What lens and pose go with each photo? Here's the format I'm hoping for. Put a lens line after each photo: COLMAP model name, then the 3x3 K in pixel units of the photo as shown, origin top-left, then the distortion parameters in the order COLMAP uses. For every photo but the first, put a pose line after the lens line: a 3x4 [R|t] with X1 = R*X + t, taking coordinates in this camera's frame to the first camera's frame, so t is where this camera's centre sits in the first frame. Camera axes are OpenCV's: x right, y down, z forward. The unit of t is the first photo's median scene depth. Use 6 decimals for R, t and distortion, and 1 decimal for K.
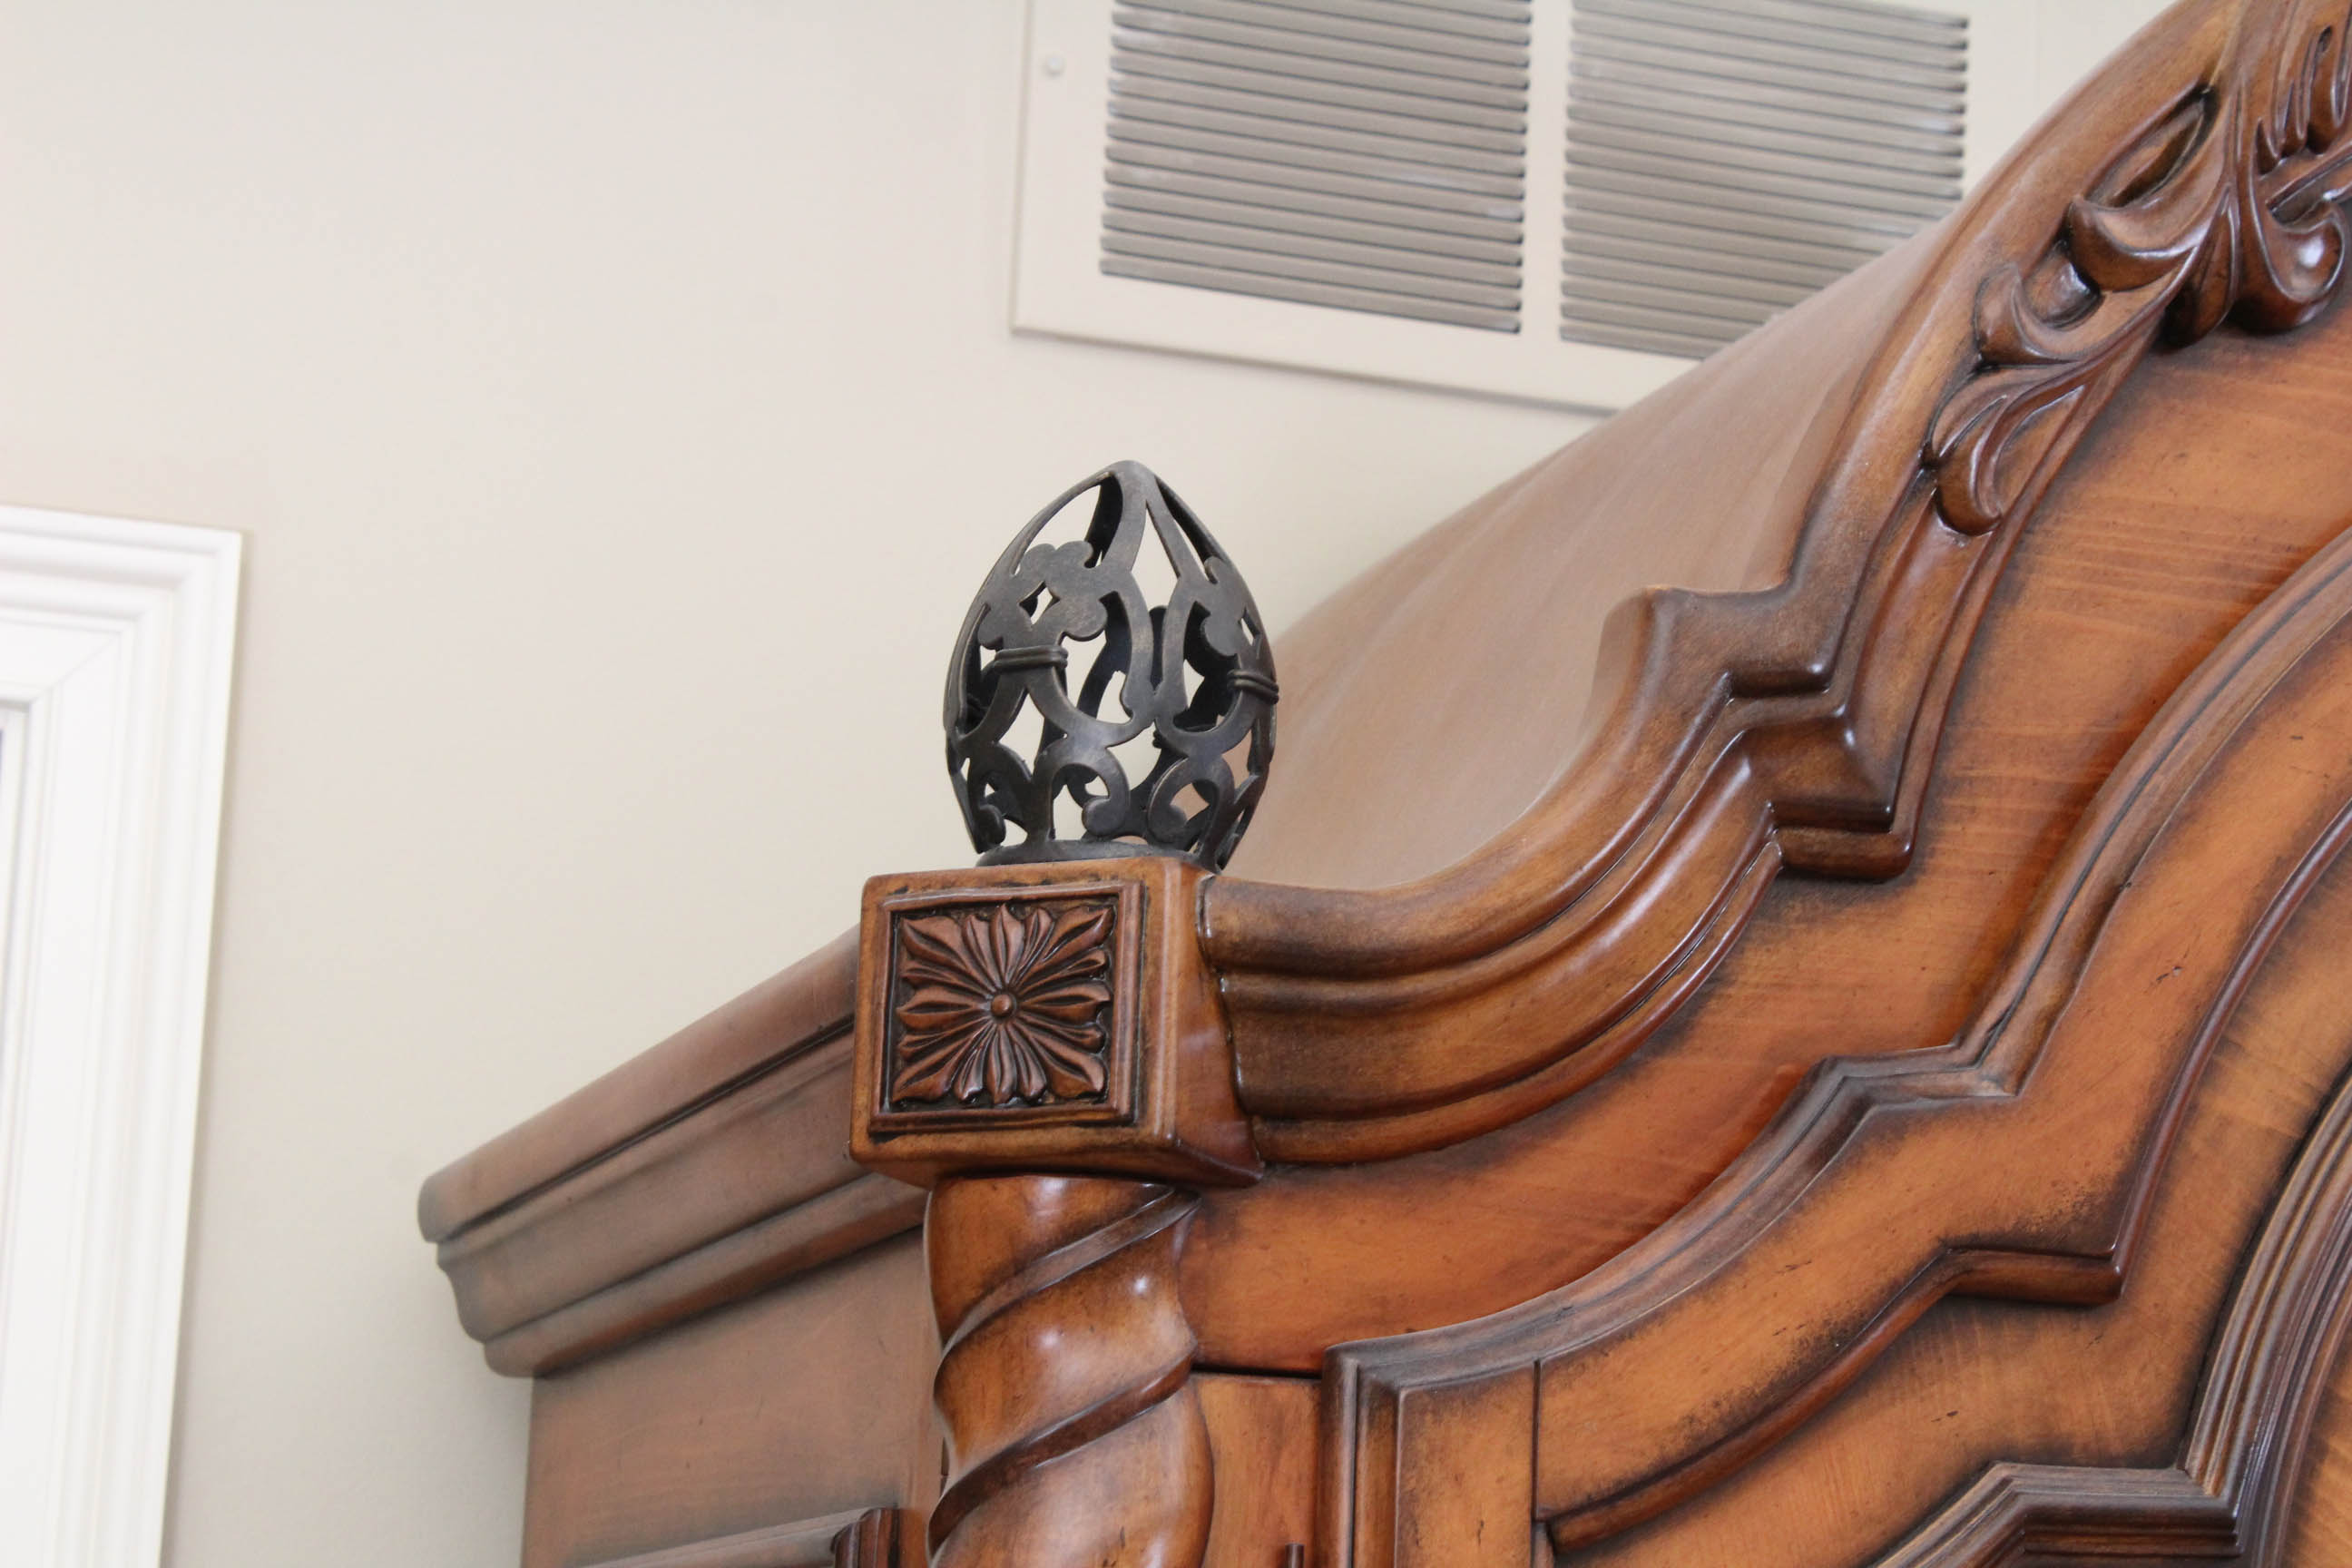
lens RADIAL K [[5629.9, 0, 1179.0], [0, 5629.9, 739.4], [0, 0, 1]] dist [0.059915, 0.567350]
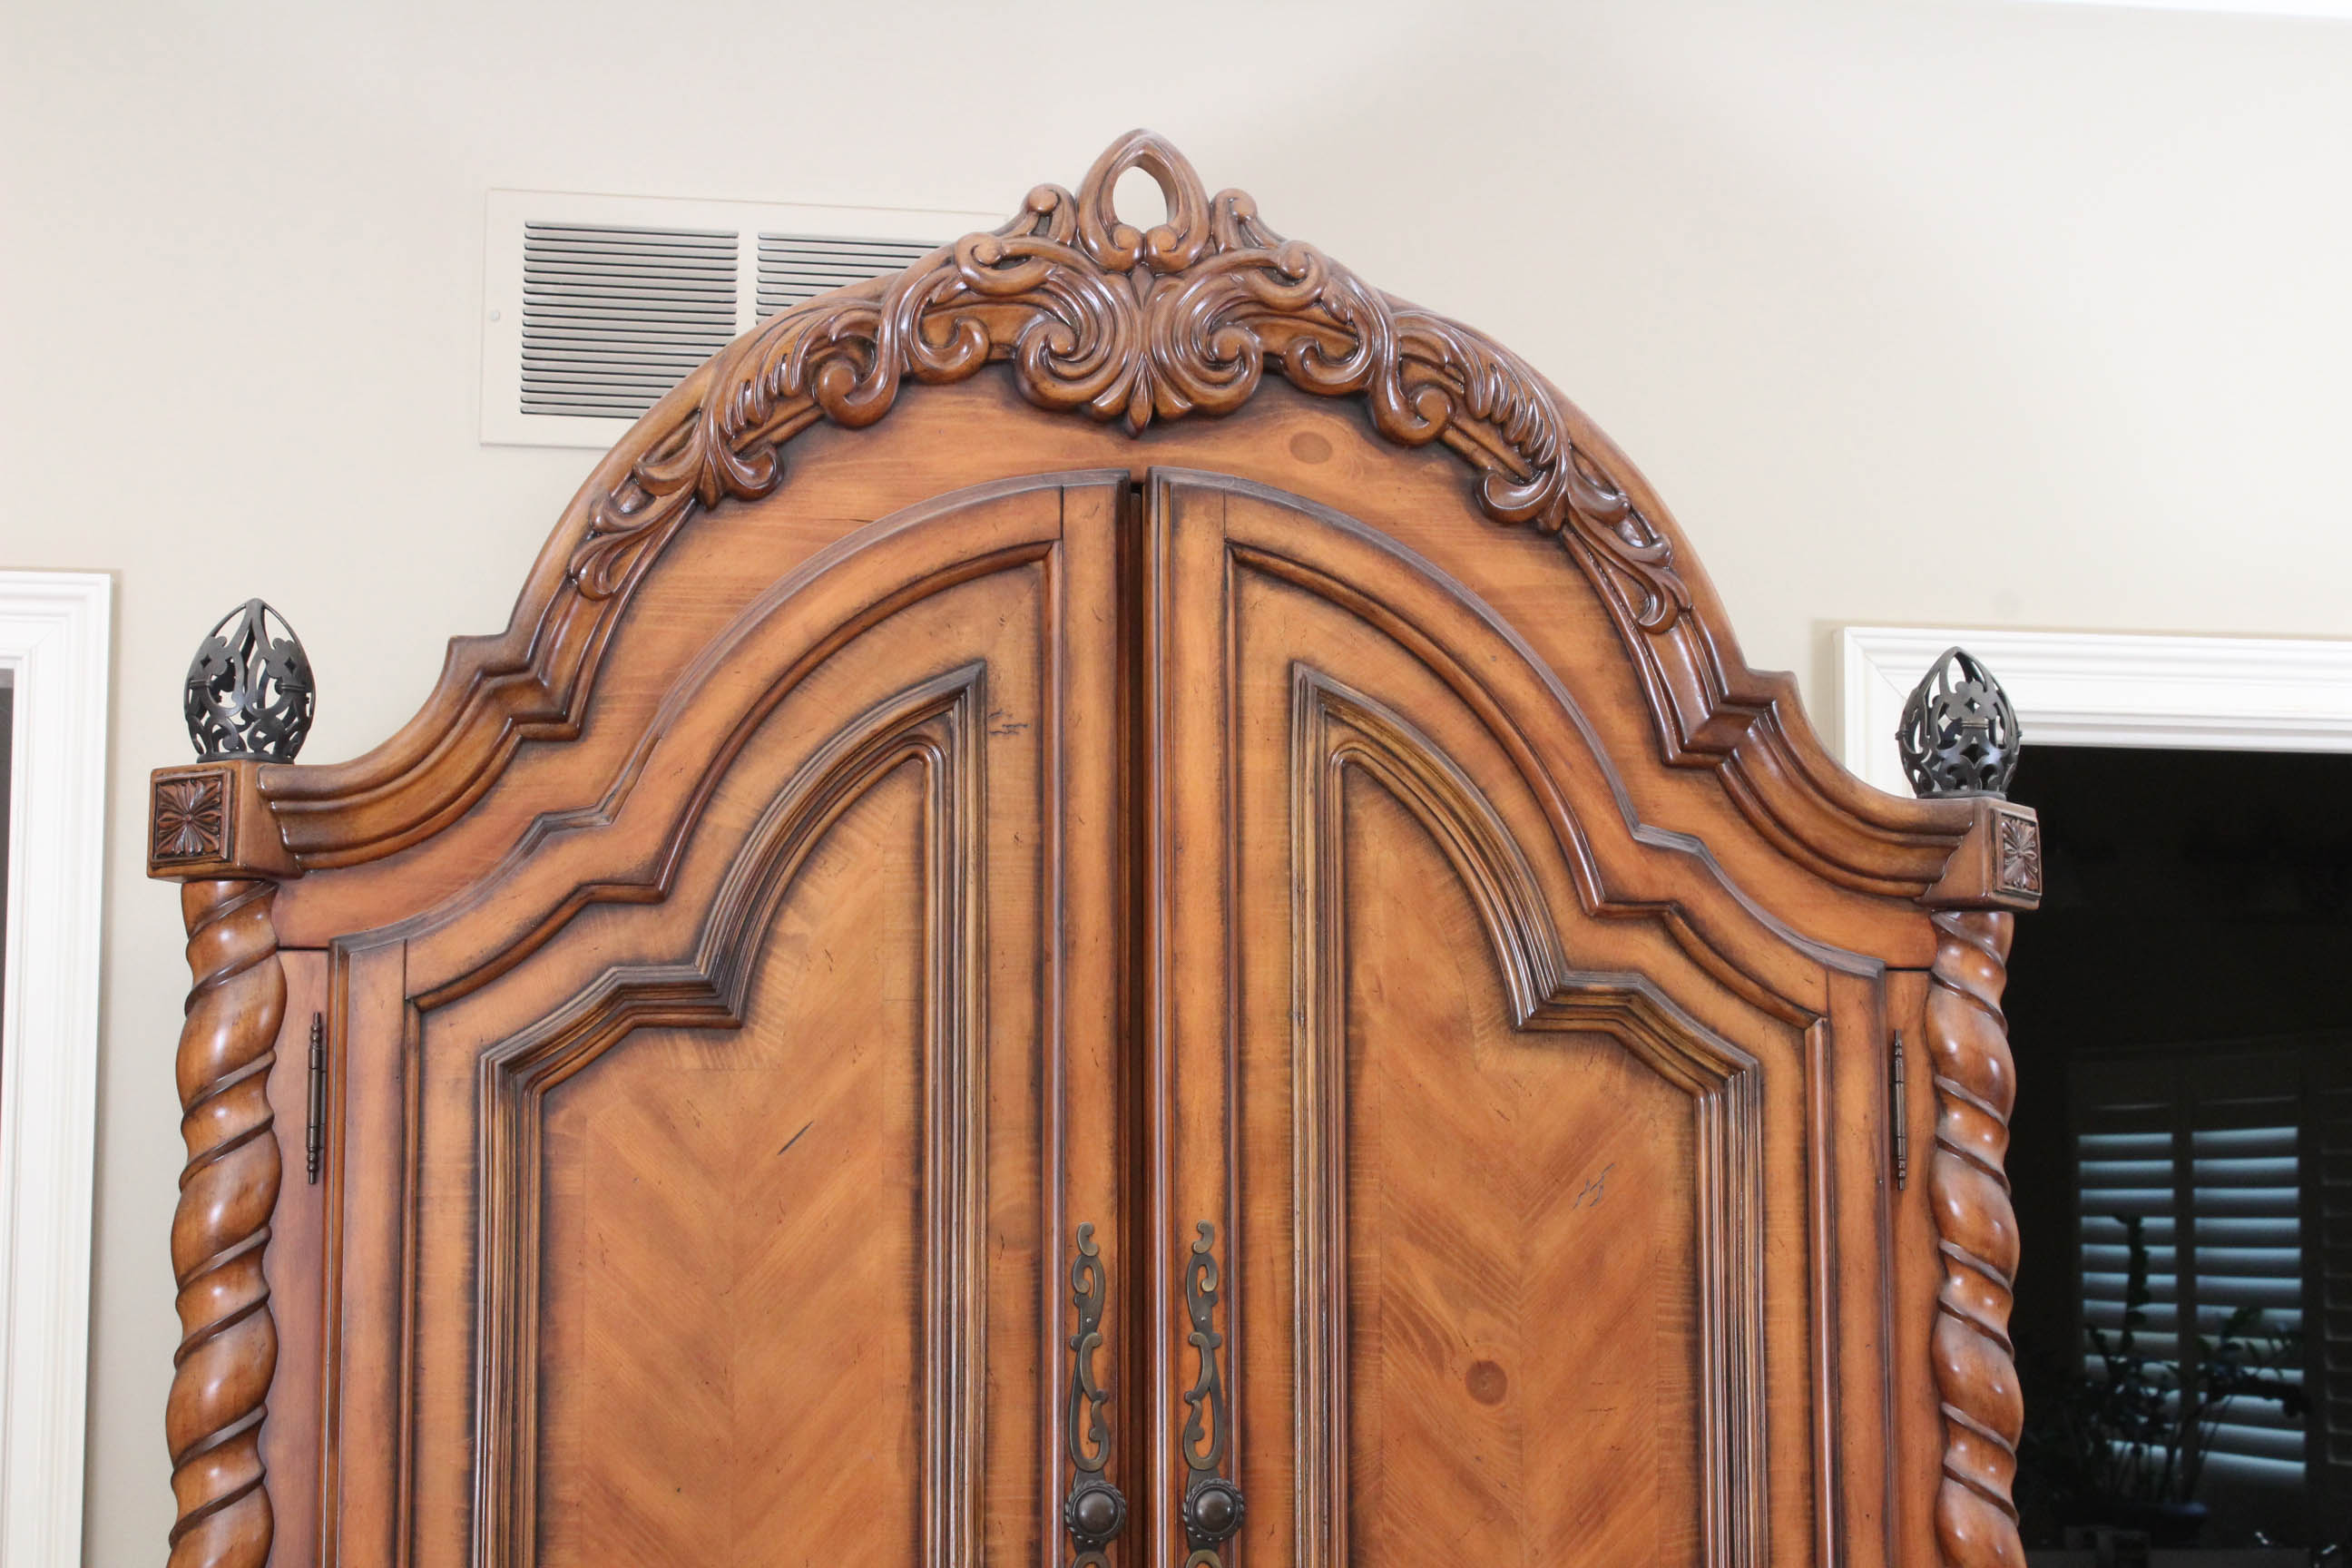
lens RADIAL K [[4443.4, 0, 1145.9], [0, 4443.4, 785.4], [0, 0, 1]] dist [0.002658, 0.071612]
pose [[0.988967, -0.055542, -0.137331, 0.641759], [0.068745, 0.993257, 0.093349, -0.121357], [0.131221, -0.101760, 0.986117, -0.920145]]
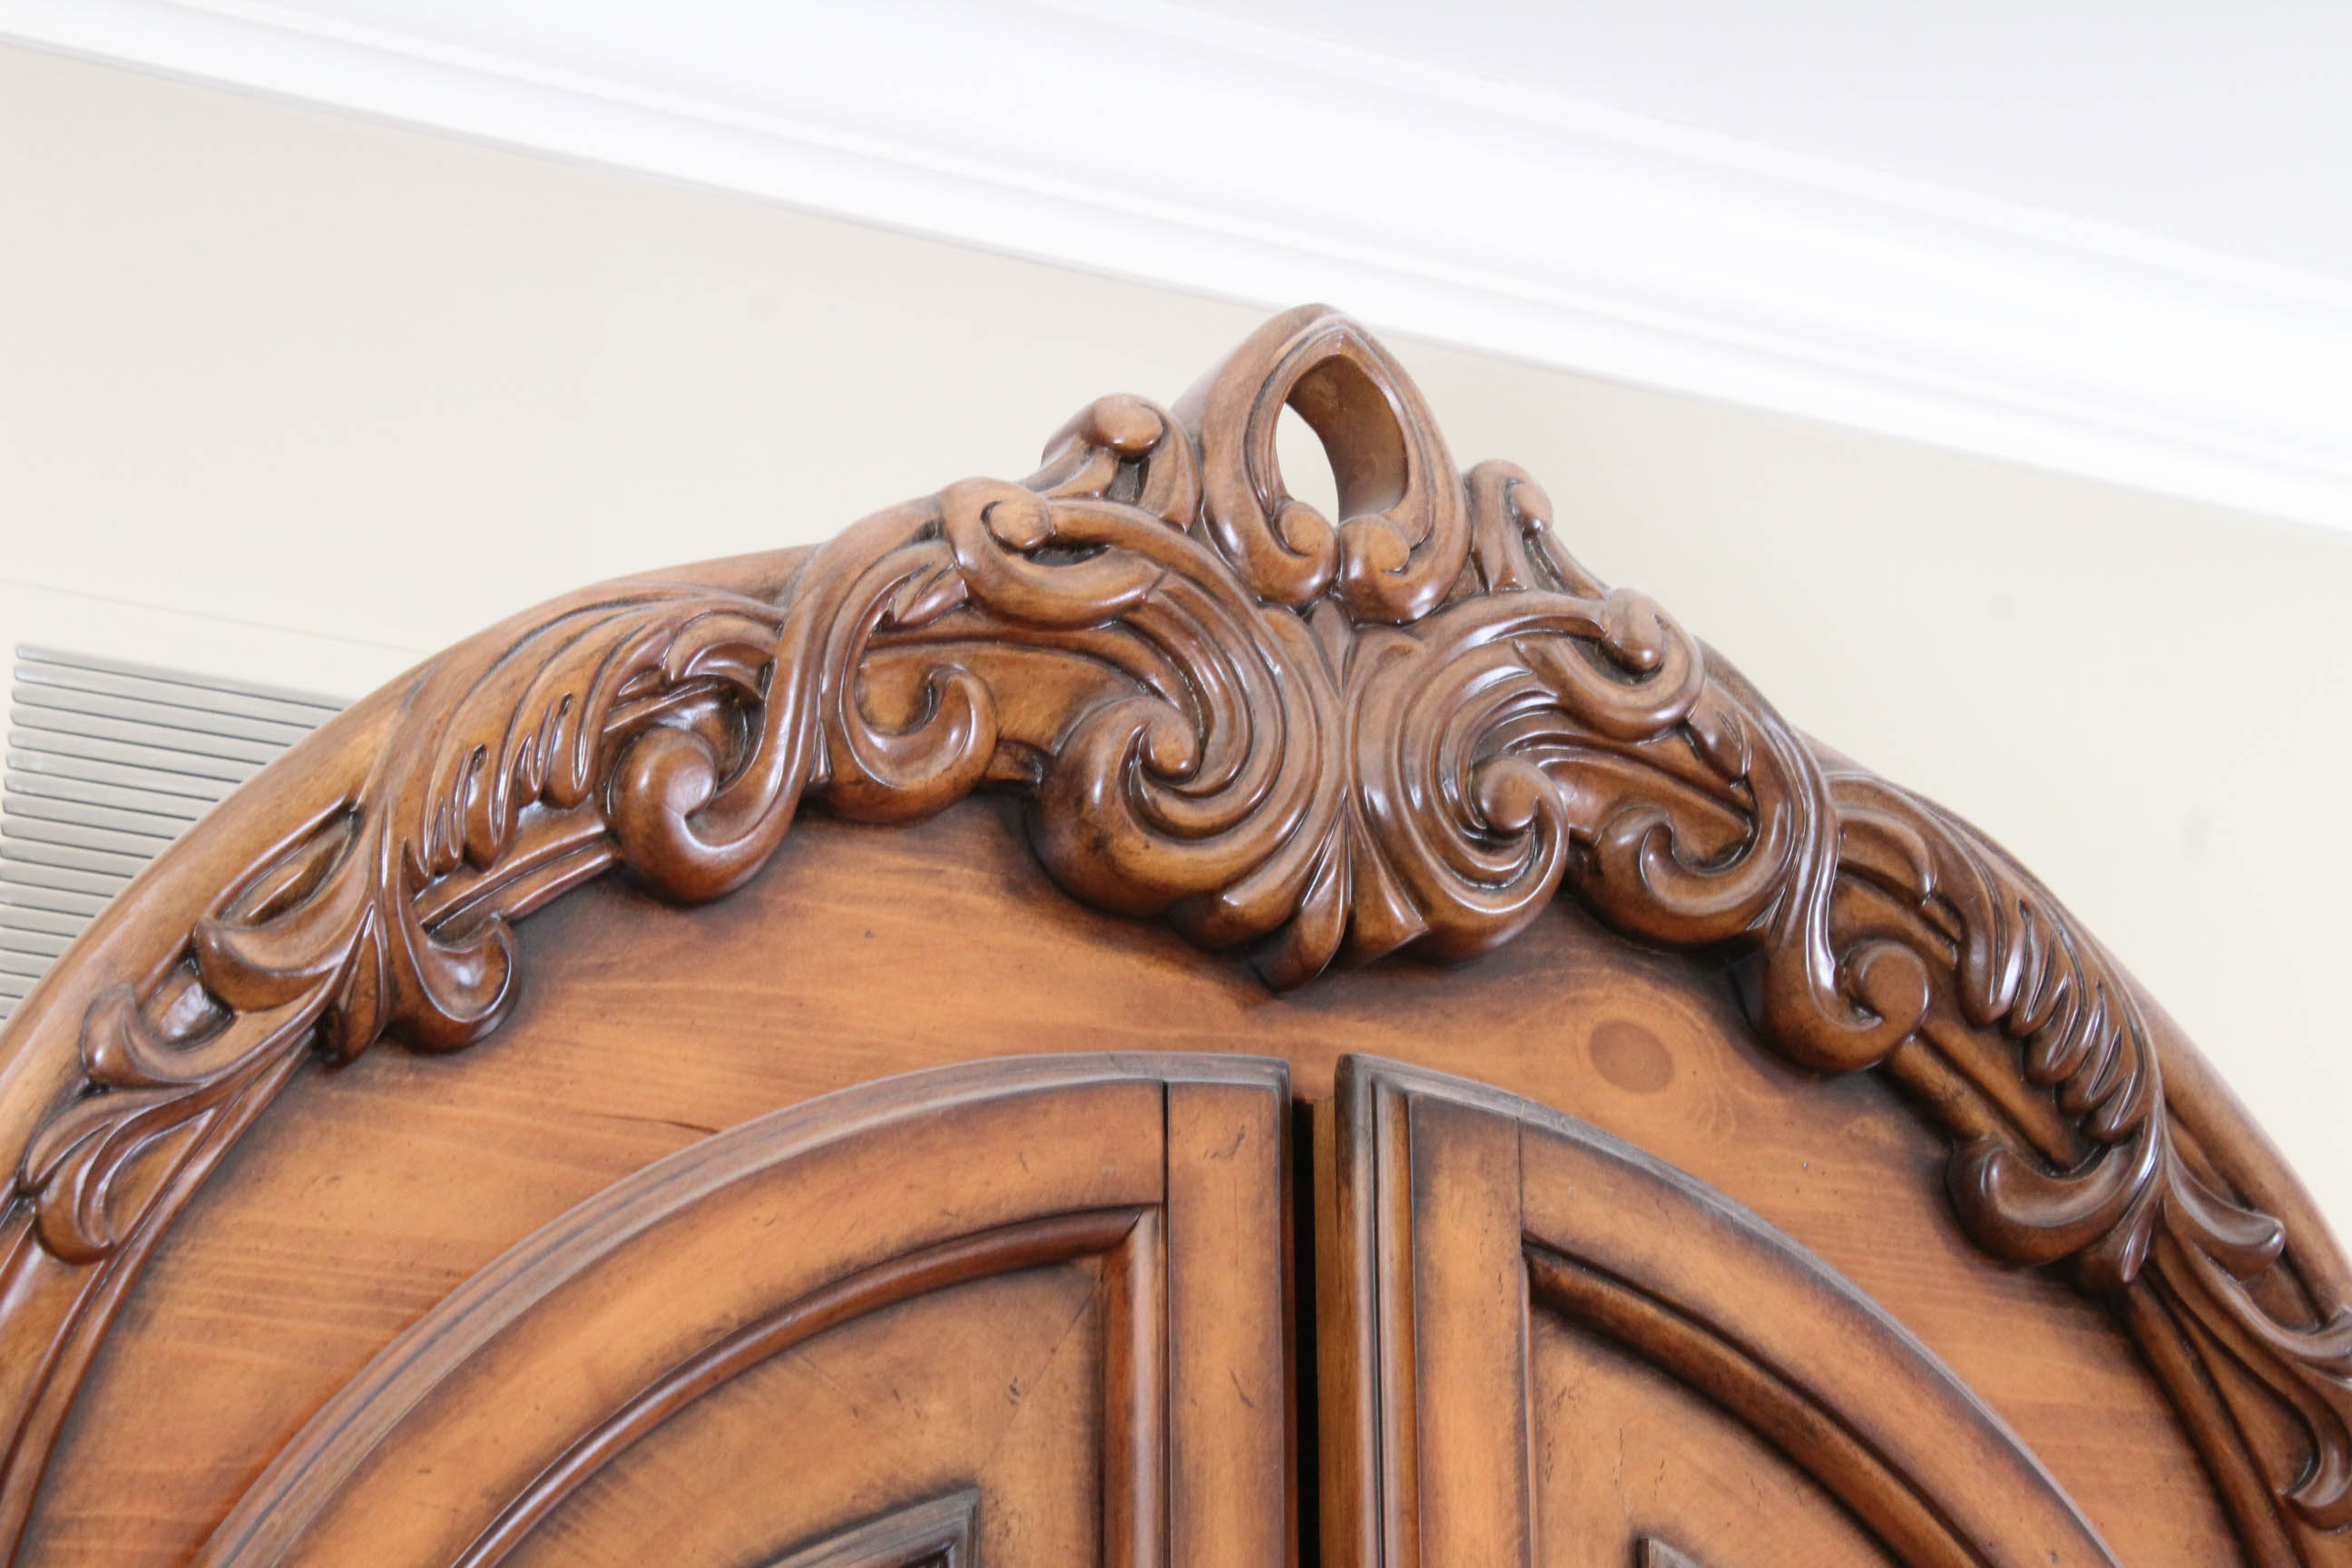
lens RADIAL K [[5629.9, 0, 1179.0], [0, 5629.9, 739.4], [0, 0, 1]] dist [0.059915, 0.567350]
pose [[0.987044, 0.009566, 0.160165, 0.168521], [0.009047, 0.993315, -0.115078, -0.012345], [-0.160195, 0.115036, 0.980359, 0.010894]]
